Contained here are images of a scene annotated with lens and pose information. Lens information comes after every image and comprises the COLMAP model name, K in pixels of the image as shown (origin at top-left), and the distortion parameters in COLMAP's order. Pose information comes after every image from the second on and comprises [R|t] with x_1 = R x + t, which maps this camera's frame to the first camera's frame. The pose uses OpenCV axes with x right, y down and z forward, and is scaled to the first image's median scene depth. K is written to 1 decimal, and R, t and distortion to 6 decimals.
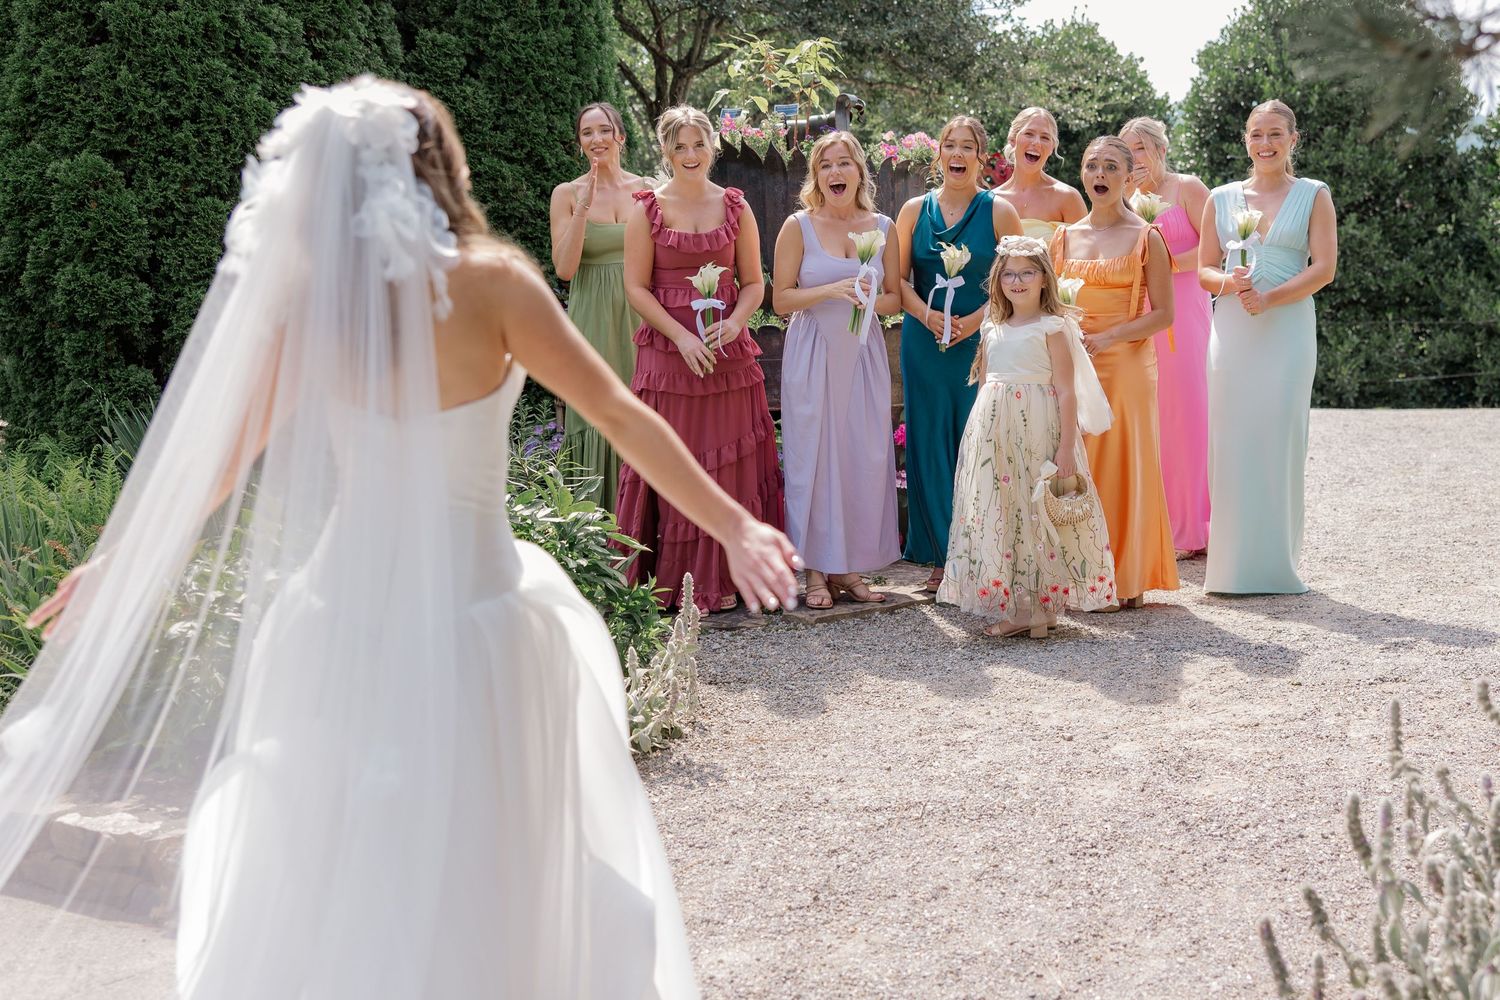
lens RADIAL K [[2098.6, 0, 835.1], [0, 2098.6, 531.8], [0, 0, 1]] dist [0.005883, 0.067625]
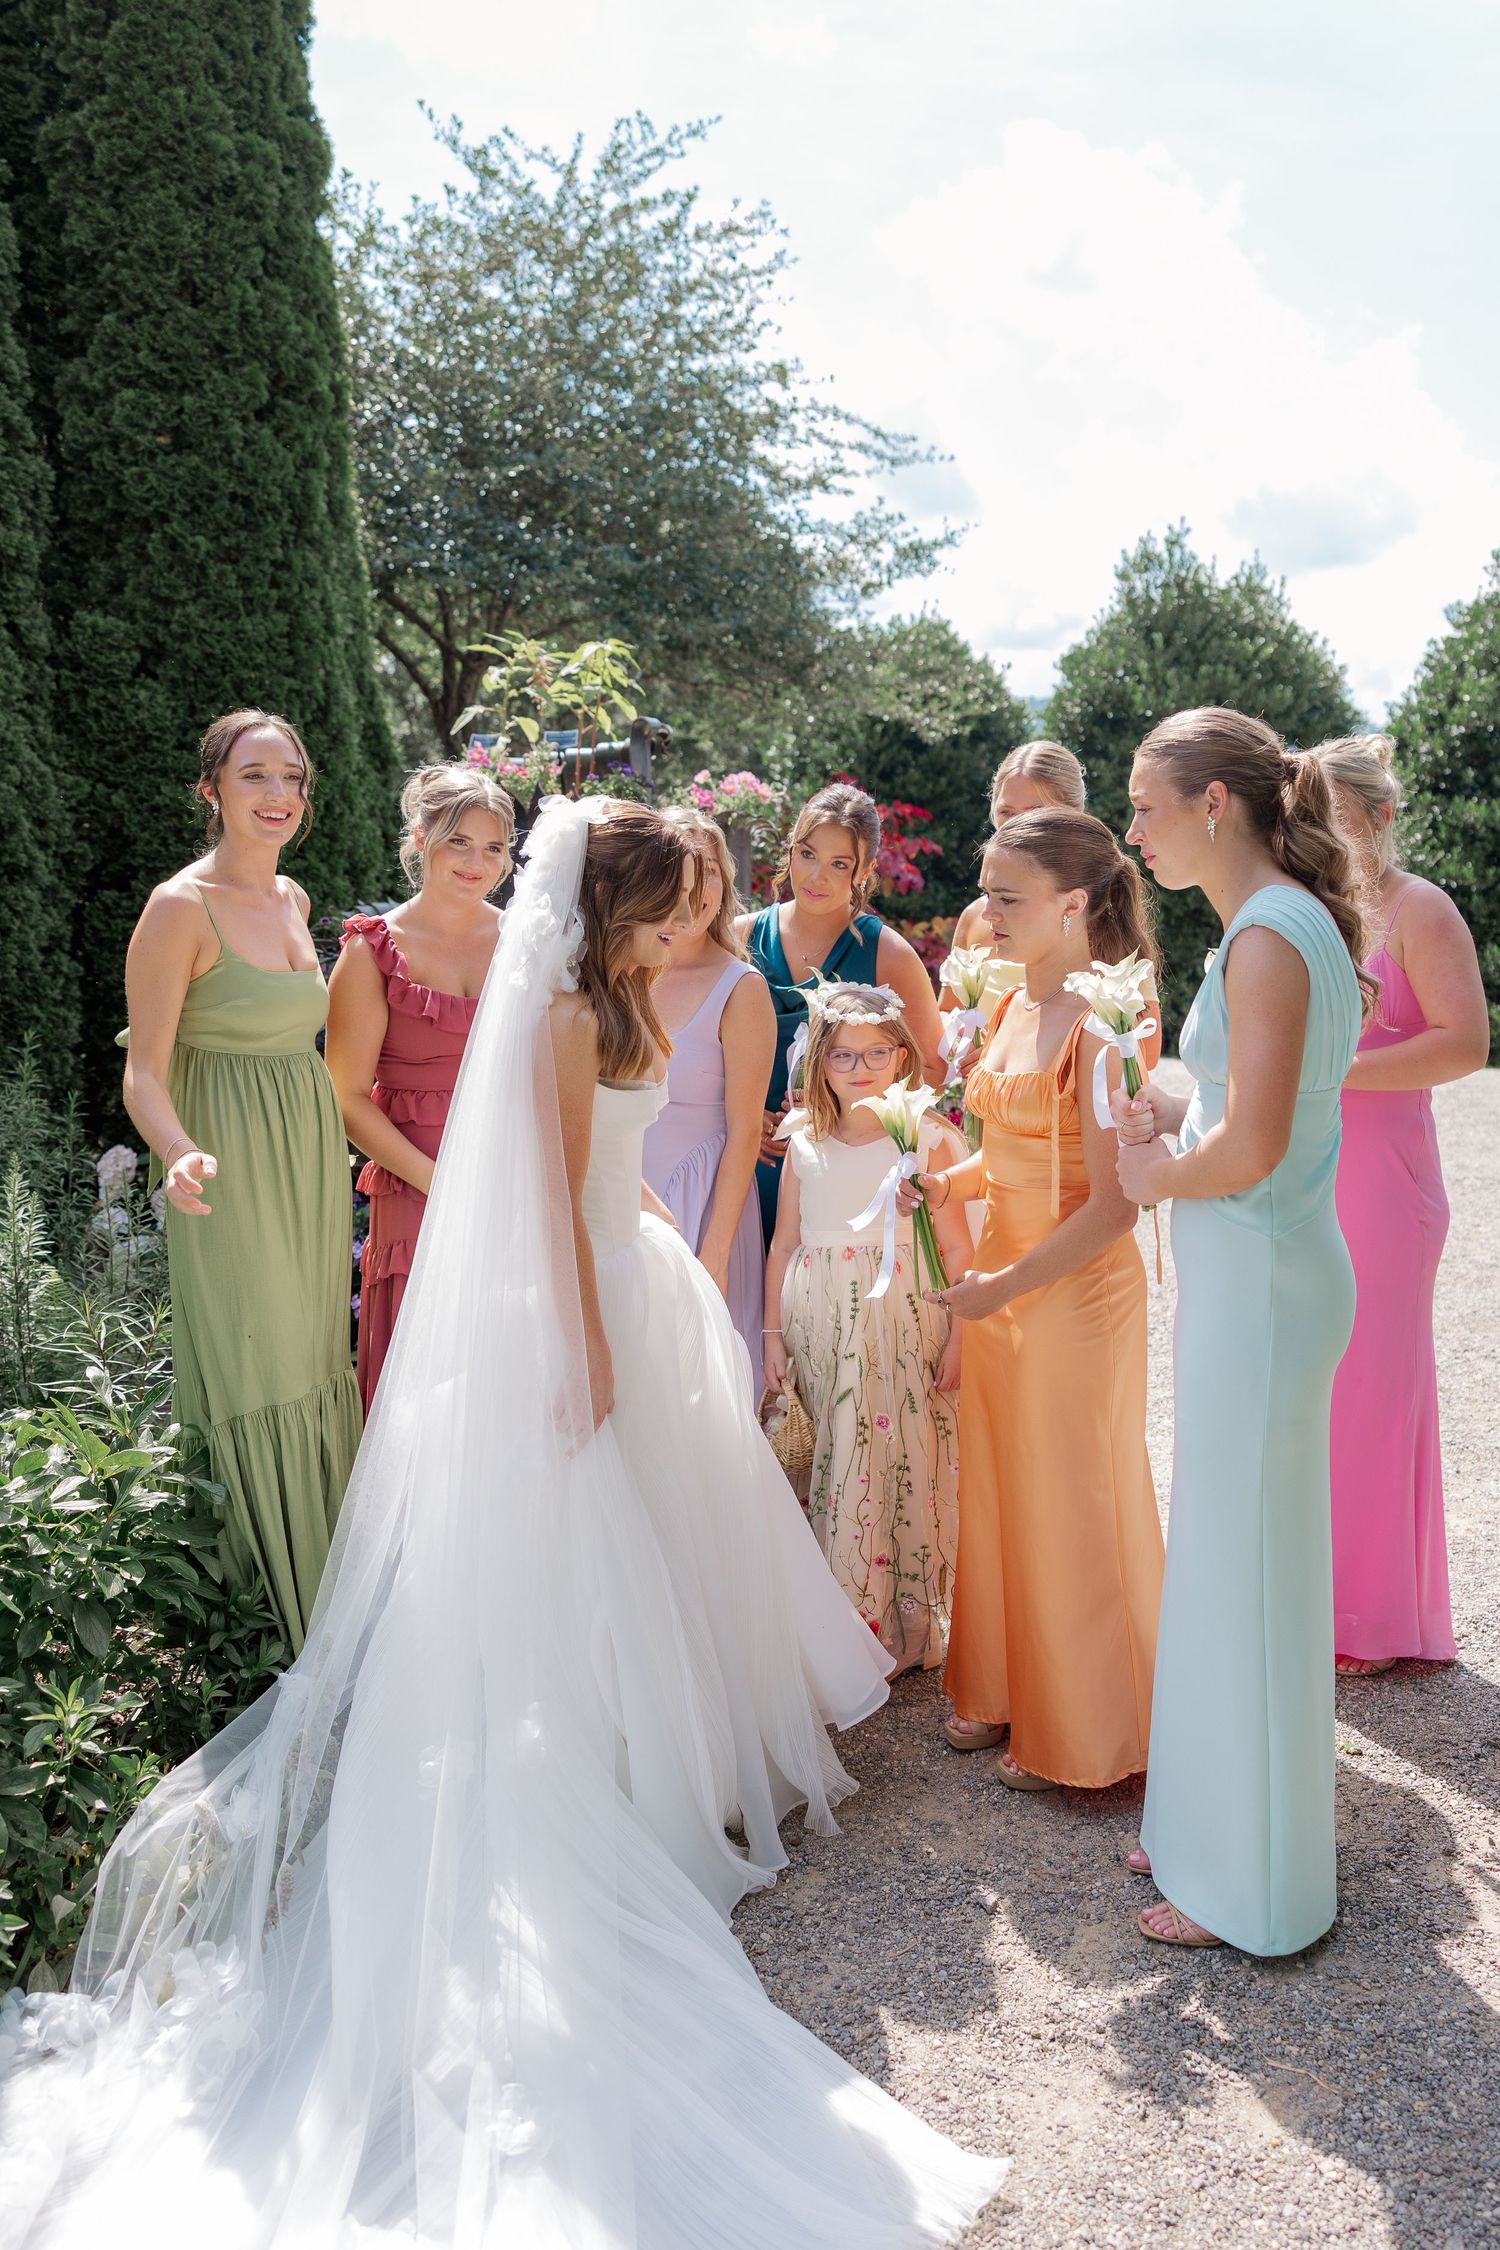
lens RADIAL K [[1958.4, 0, 846.4], [0, 1958.4, 1135.4], [0, 0, 1]] dist [0.003792, 0.007732]
pose [[0.996259, 0.004420, 0.086301, 0.014924], [-0.006565, 0.999676, 0.024597, -0.070036], [-0.086164, -0.025071, 0.995965, 0.270673]]
